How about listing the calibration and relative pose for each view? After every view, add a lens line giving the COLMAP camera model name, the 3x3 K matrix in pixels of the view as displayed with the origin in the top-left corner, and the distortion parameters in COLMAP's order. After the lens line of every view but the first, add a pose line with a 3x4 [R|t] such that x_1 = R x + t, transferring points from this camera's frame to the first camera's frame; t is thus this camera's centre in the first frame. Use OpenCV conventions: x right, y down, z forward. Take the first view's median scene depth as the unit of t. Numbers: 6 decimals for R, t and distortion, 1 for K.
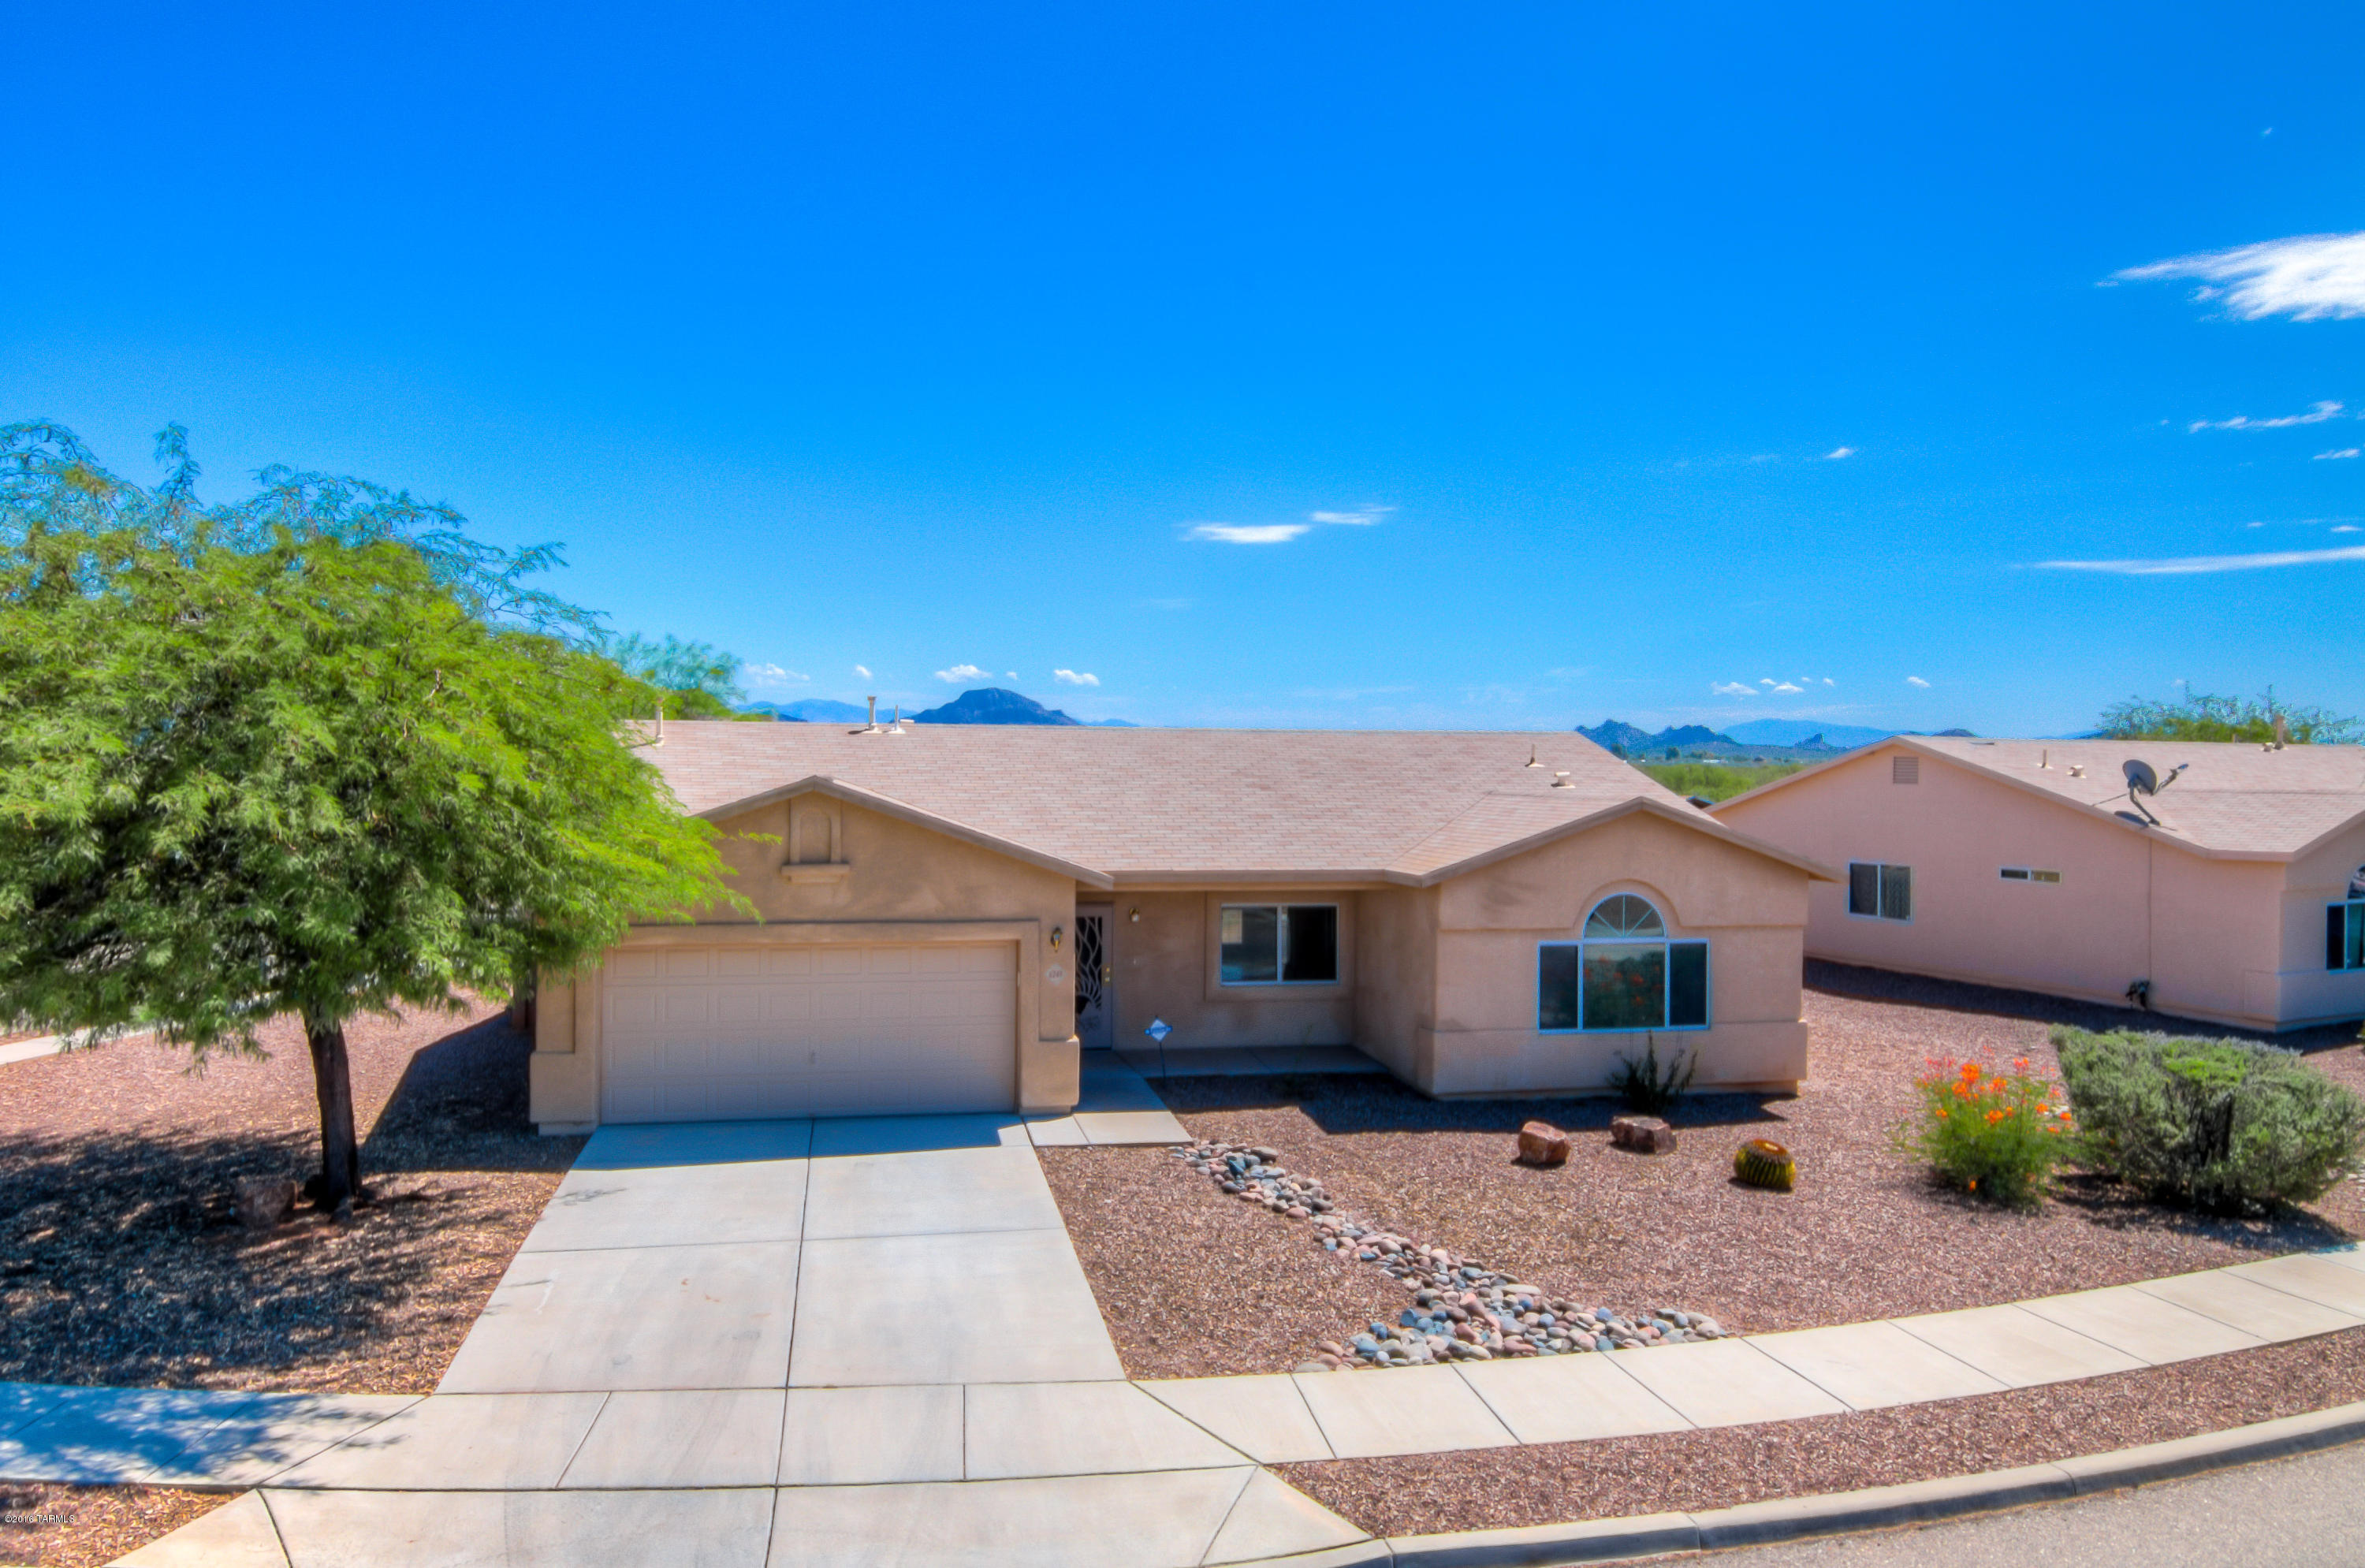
lens RADIAL K [[1339.7, 0, 1136.5], [0, 1339.7, 760.1], [0, 0, 1]] dist [-0.010575, -0.012181]
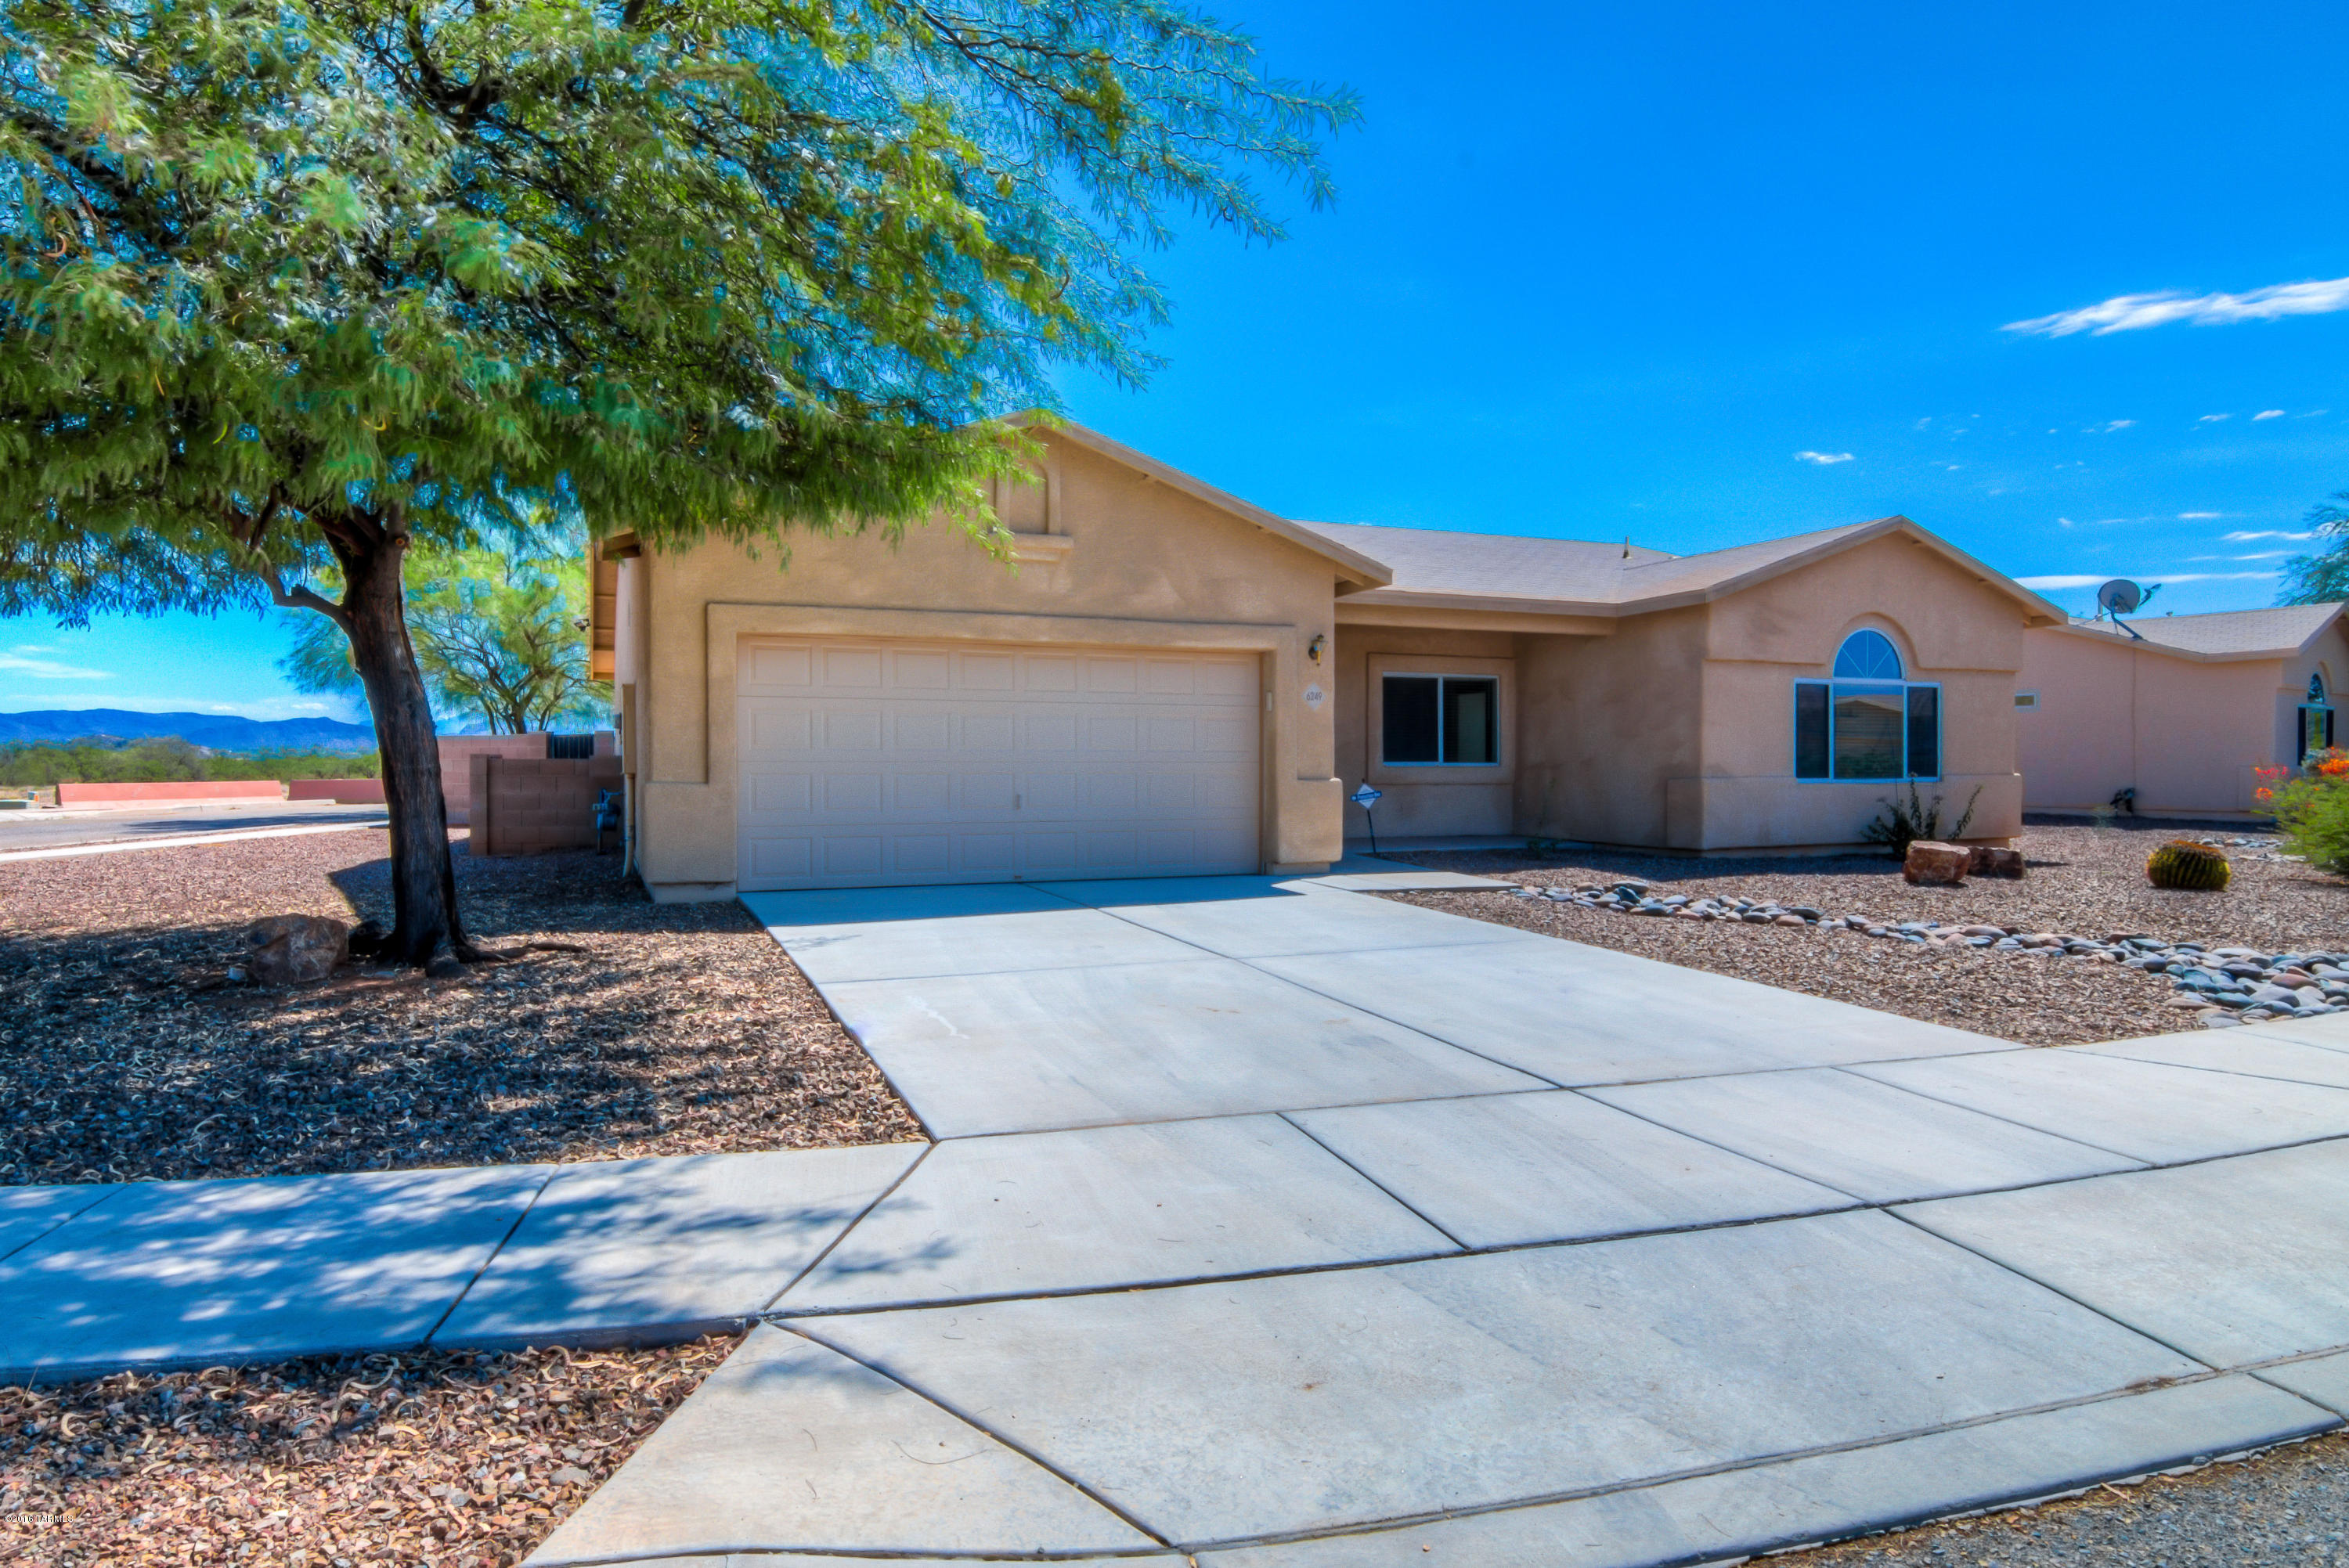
lens RADIAL K [[1243.8, 0, 1133.7], [0, 1243.8, 765.0], [0, 0, 1]] dist [-0.001741, -0.002707]
pose [[0.976889, -0.009758, 0.213524, -0.304856], [0.006714, 0.999865, 0.014977, 0.179569], [-0.213642, -0.013198, 0.976823, 0.294367]]
